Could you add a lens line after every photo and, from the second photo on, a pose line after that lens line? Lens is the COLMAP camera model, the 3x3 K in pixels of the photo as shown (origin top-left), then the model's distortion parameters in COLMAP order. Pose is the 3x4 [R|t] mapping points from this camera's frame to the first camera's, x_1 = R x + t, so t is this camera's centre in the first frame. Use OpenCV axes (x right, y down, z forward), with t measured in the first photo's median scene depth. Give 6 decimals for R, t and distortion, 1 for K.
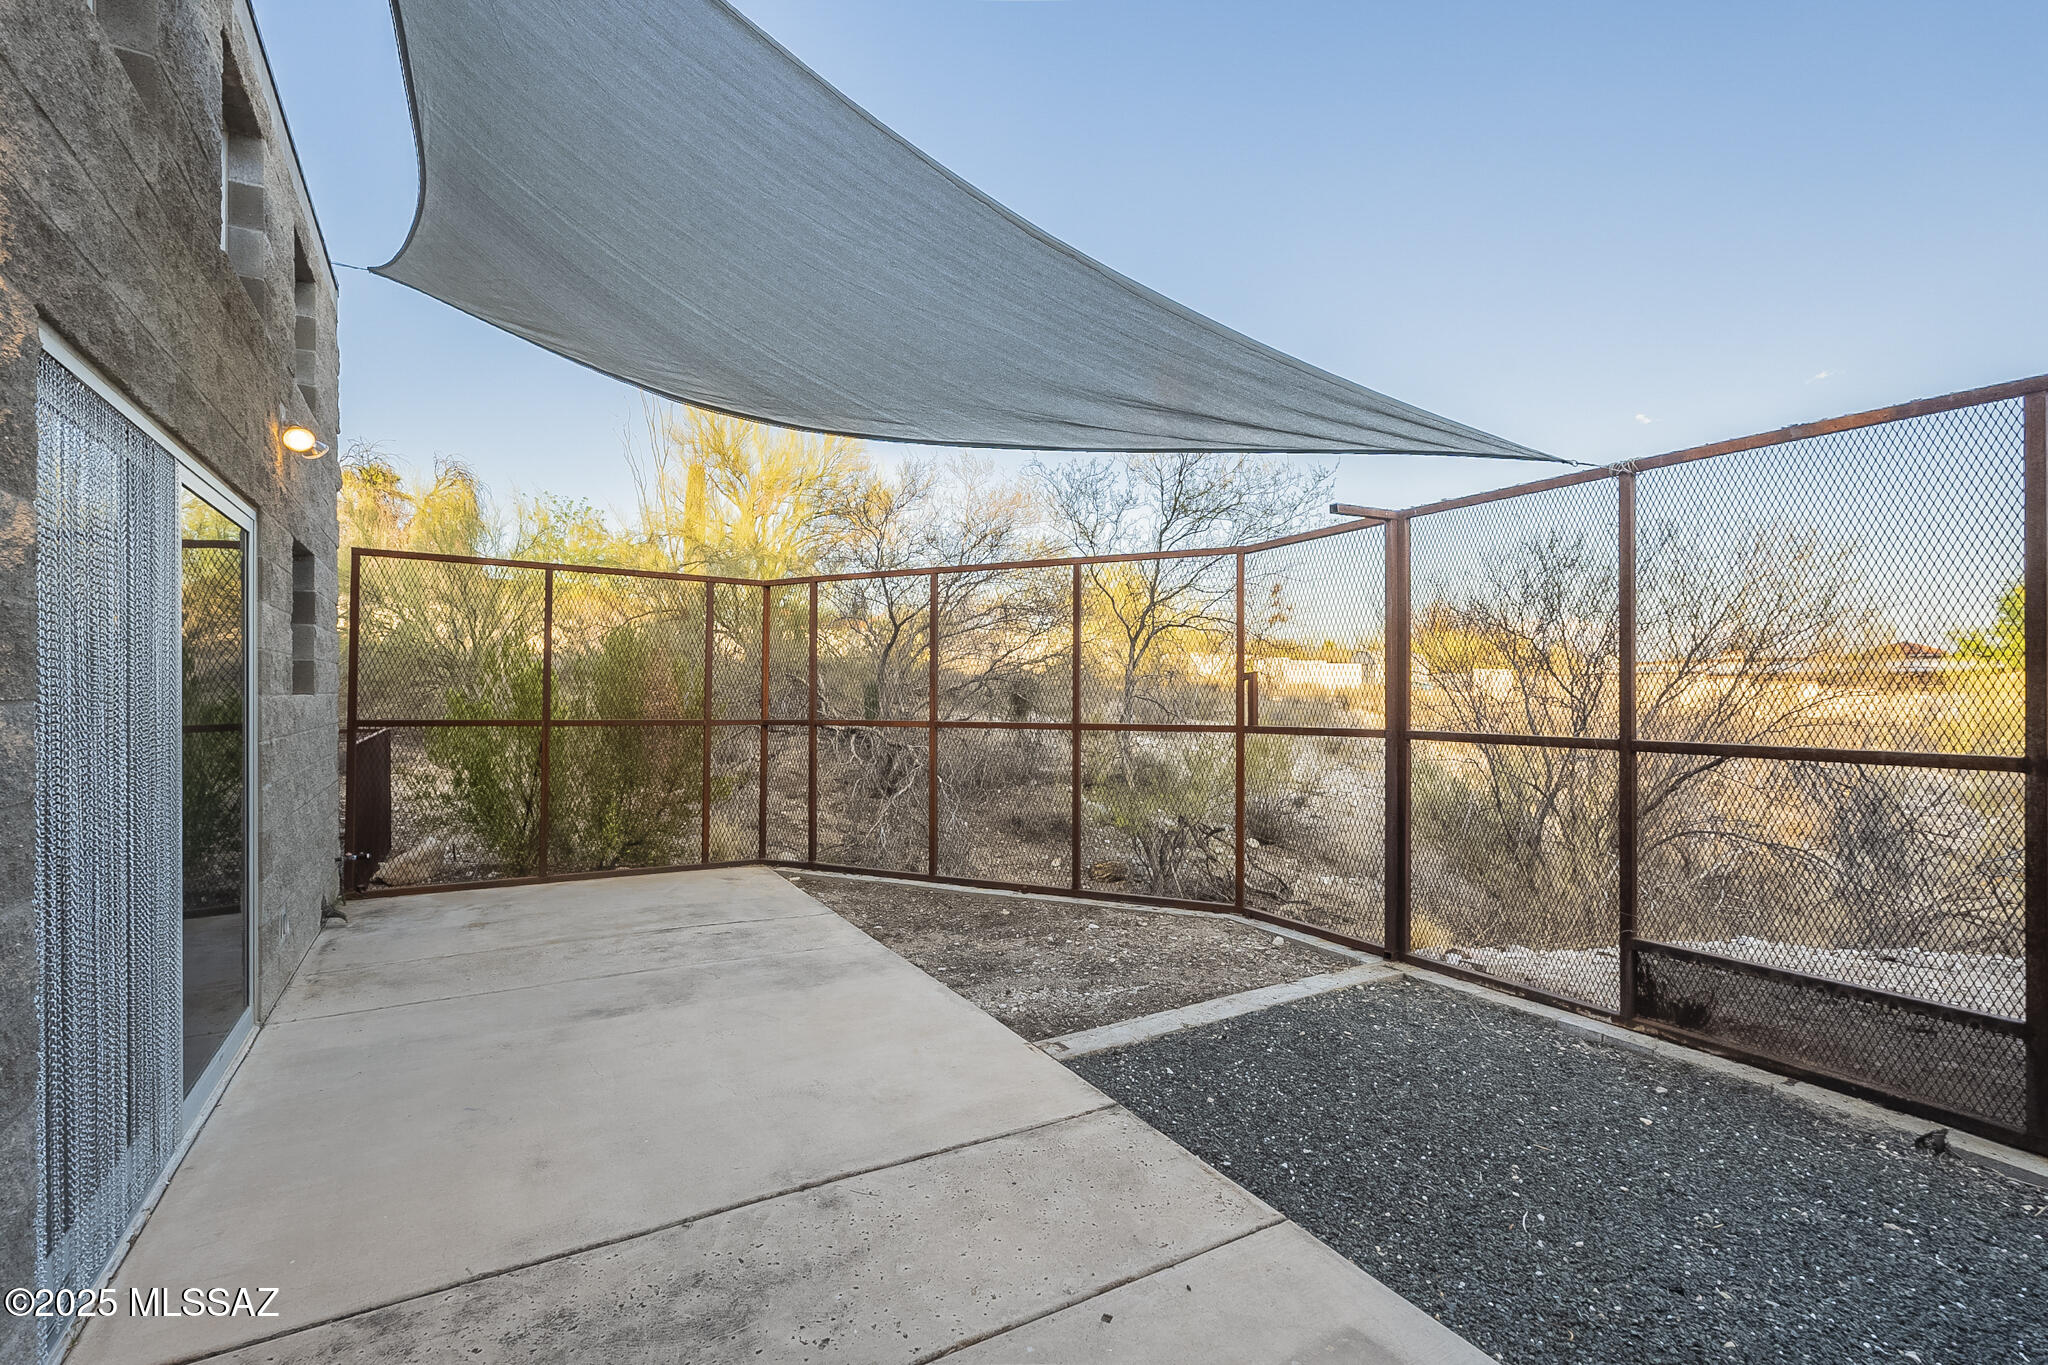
lens RADIAL K [[917.1, 0, 1024.0], [0, 917.1, 683.2], [0, 0, 1]] dist [-0.000203, -0.000012]
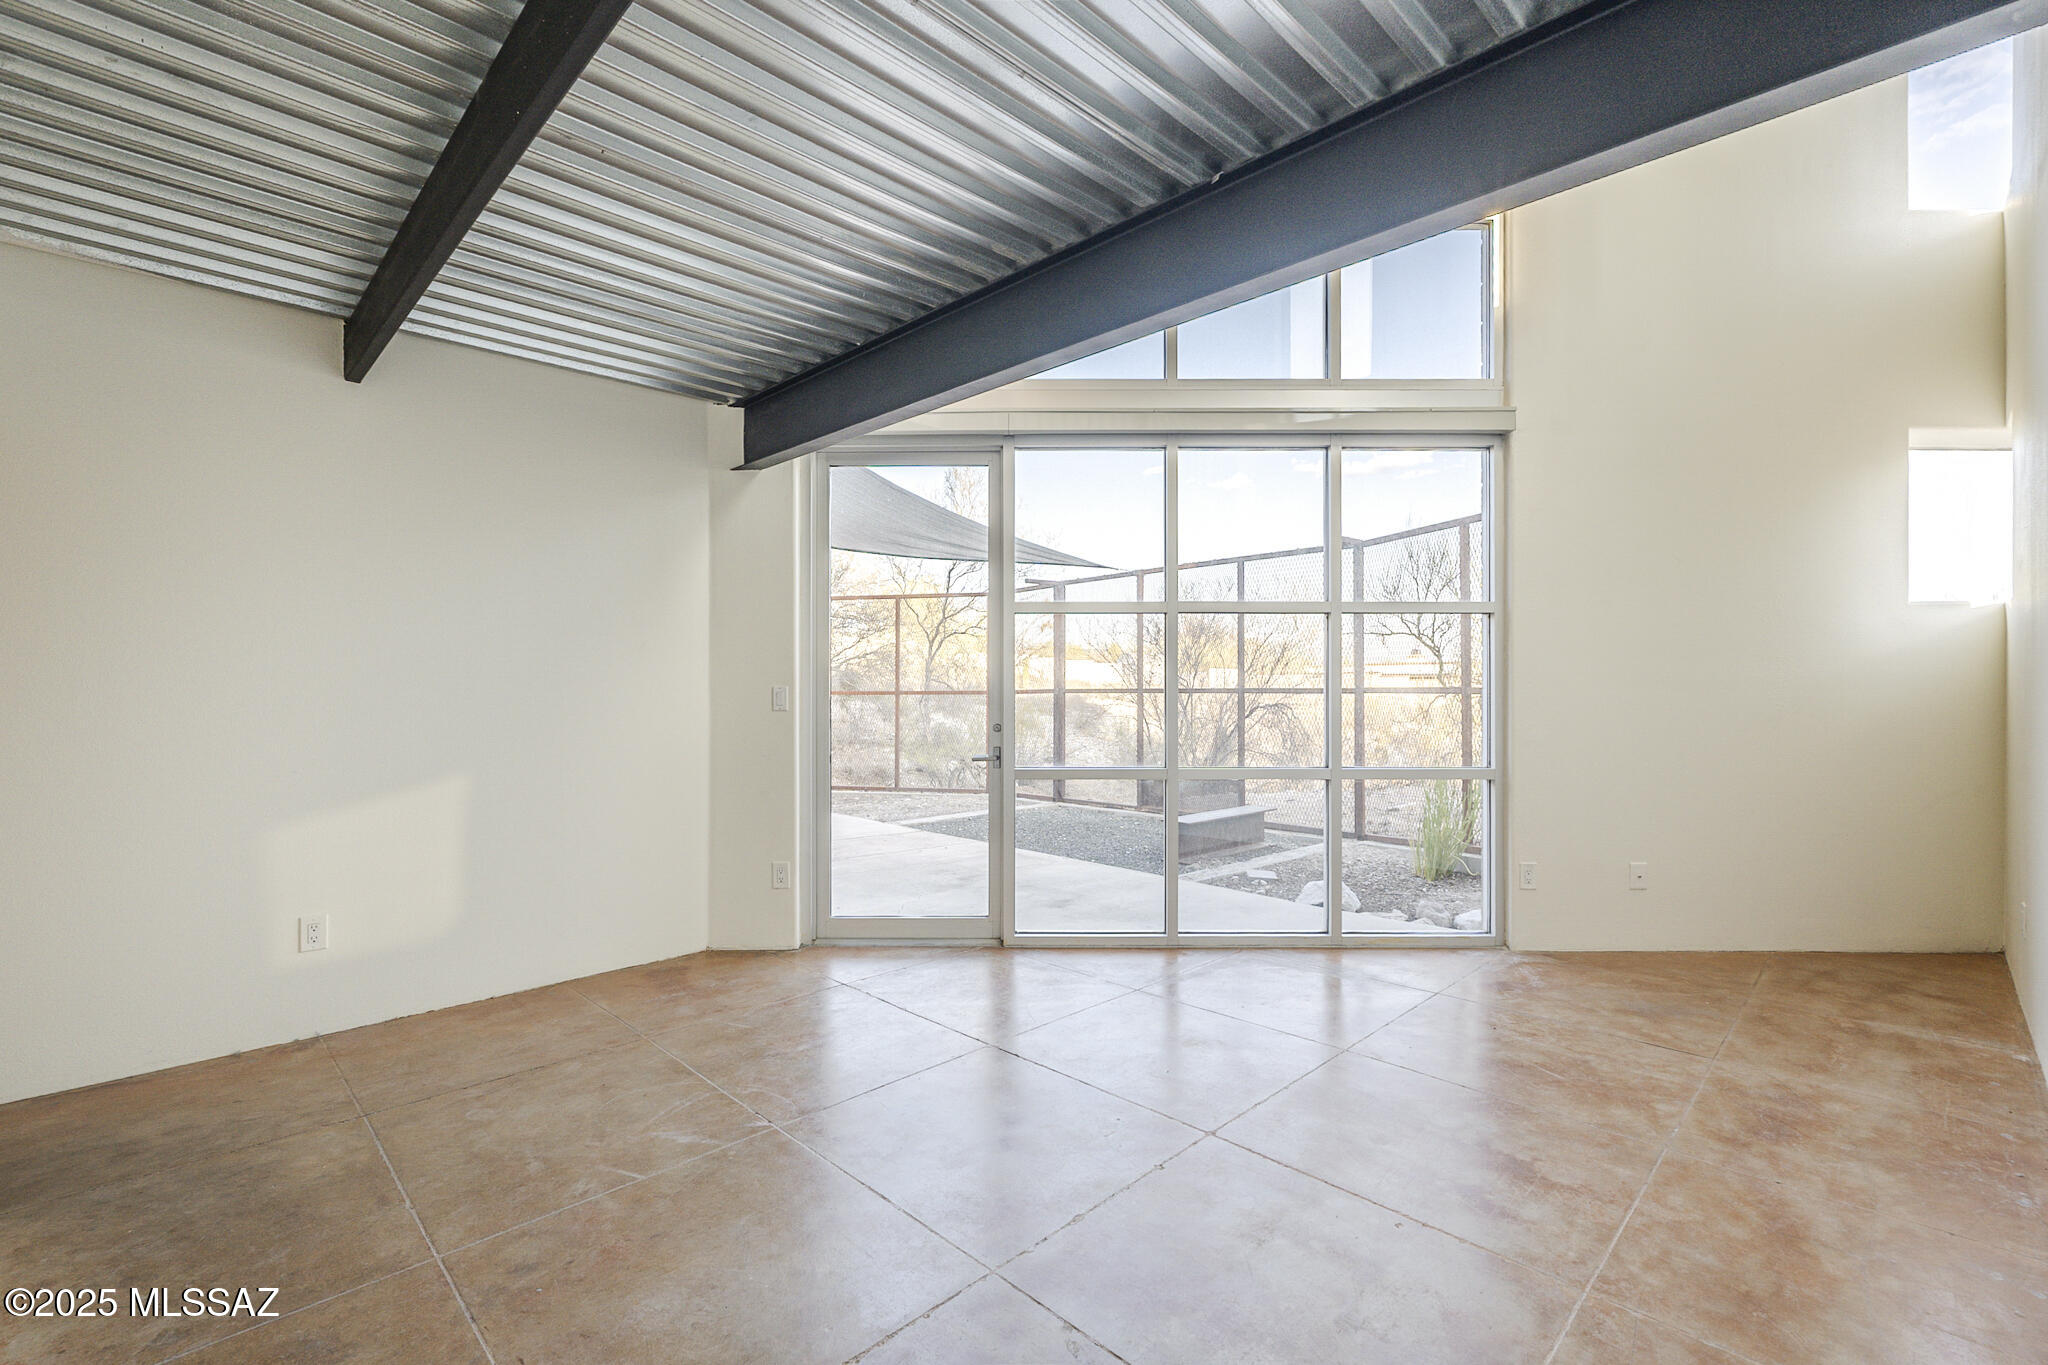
lens RADIAL K [[917.1, 0, 1027.6], [0, 917.1, 681.9], [0, 0, 1]] dist [-0.000203, -0.000012]
pose [[0.975543, 0.010253, 0.219571, -0.062855], [-0.009415, 0.999944, -0.004865, 0.027115], [-0.219609, 0.002679, 0.975584, -0.561009]]
